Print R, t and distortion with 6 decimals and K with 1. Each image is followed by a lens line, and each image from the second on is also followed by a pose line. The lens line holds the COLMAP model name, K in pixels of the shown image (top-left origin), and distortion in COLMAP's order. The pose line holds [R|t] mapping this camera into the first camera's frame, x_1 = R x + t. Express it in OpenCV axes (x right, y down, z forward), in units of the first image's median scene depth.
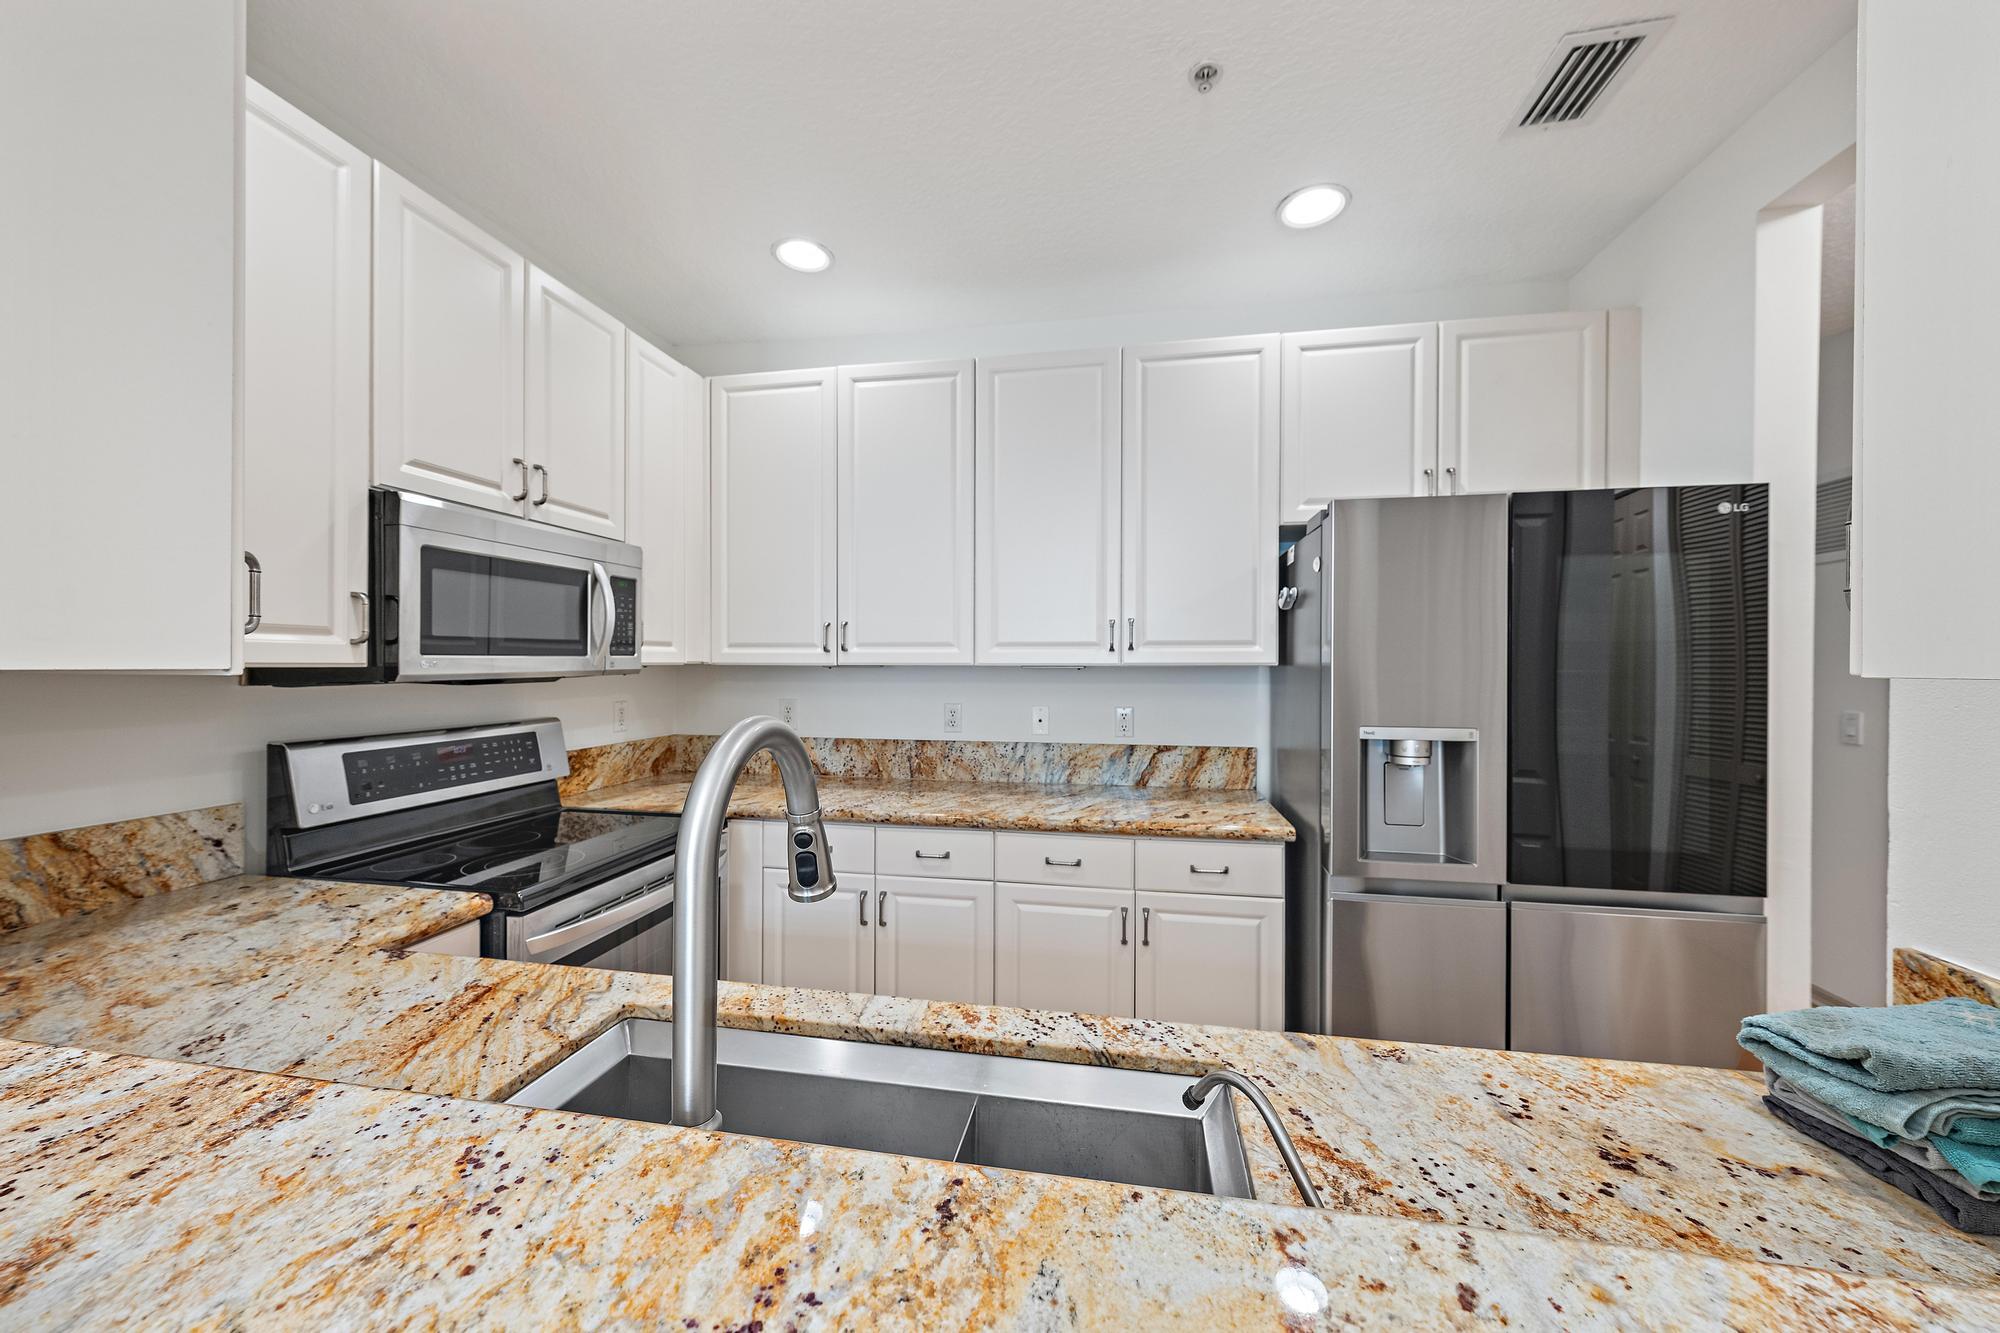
lens RADIAL K [[733.1, 0, 999.7], [0, 733.1, 664.2], [0, 0, 1]] dist [-0.001490, 0.000033]
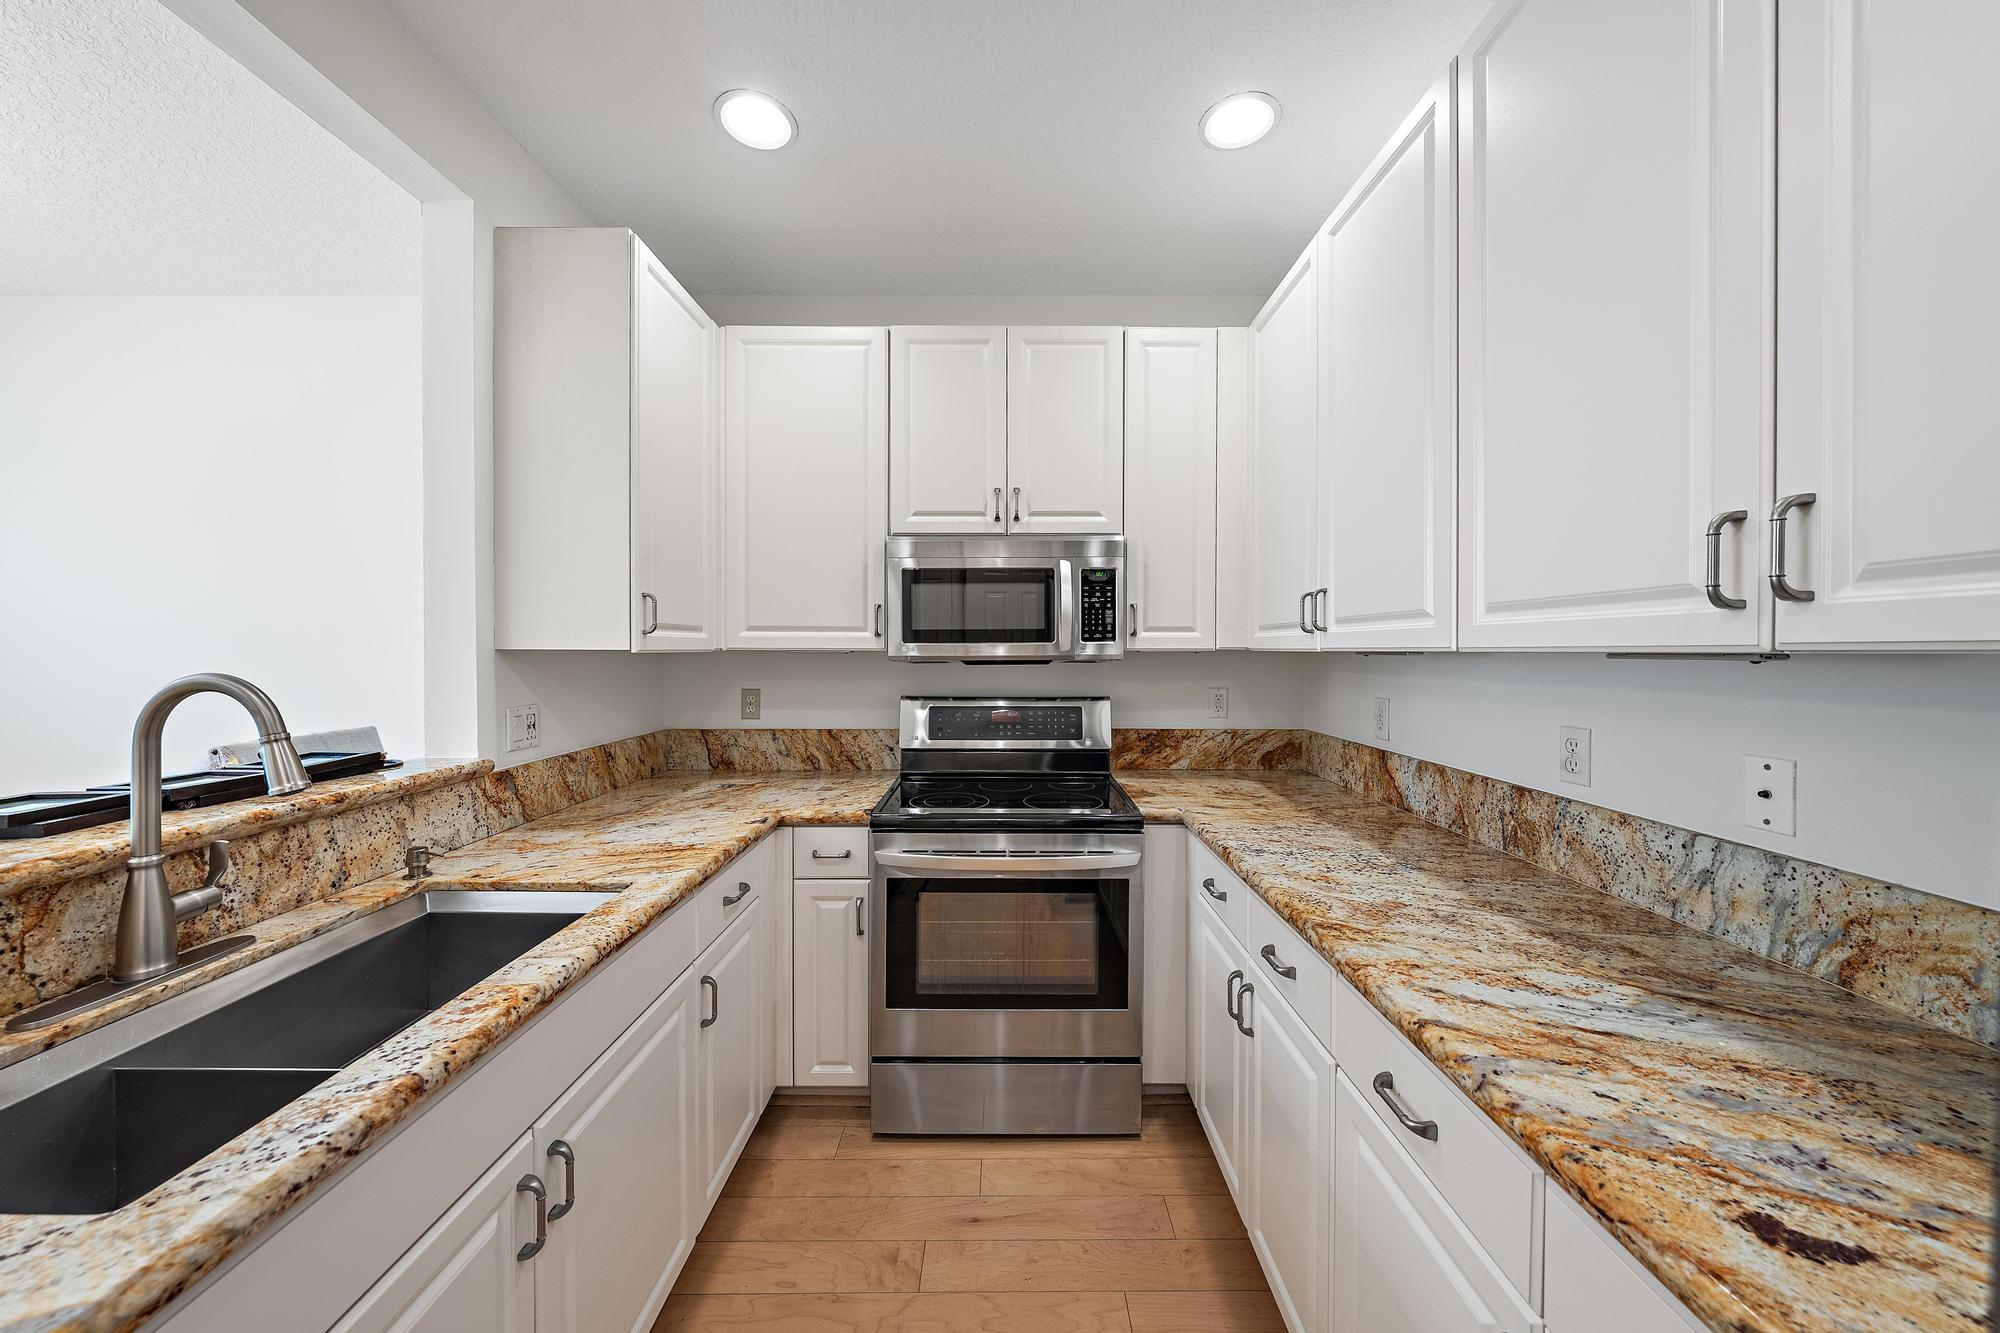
lens RADIAL K [[681.5, 0, 1000.1], [0, 681.5, 655.3], [0, 0, 1]] dist [0.000469, 0.000030]
pose [[0.176374, 0.006462, -0.984302, 0.383158], [-0.002654, 0.999978, 0.006089, 0.001991], [0.984320, 0.001539, 0.176387, 0.600995]]
